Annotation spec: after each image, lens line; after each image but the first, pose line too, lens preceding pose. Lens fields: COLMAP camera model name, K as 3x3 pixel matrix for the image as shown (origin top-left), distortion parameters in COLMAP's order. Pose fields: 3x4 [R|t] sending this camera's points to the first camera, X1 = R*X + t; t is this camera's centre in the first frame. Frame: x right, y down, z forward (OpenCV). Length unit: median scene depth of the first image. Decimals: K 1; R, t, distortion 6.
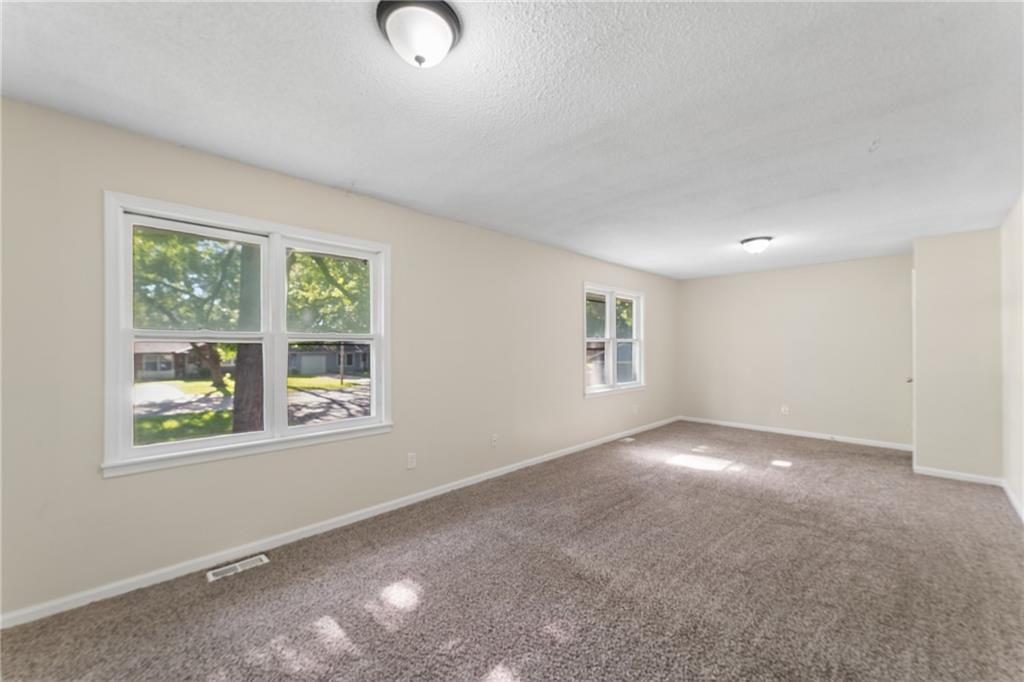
lens RADIAL K [[416.4, 0, 514.1], [0, 416.4, 340.1], [0, 0, 1]] dist [-0.004602, 0.000260]
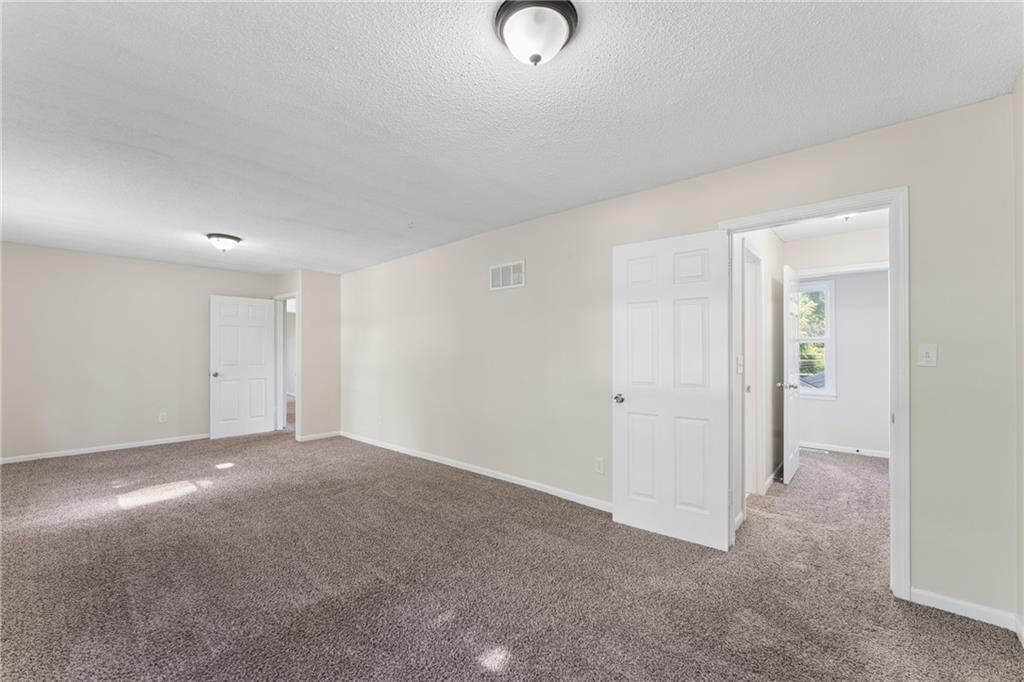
lens RADIAL K [[416.4, 0, 514.4], [0, 416.4, 342.0], [0, 0, 1]] dist [-0.004602, 0.000260]
pose [[-0.037000, 0.006134, 0.999296, -0.436472], [-0.001377, 0.999980, -0.006189, 0.007115], [-0.999314, -0.001605, -0.036990, 0.397295]]
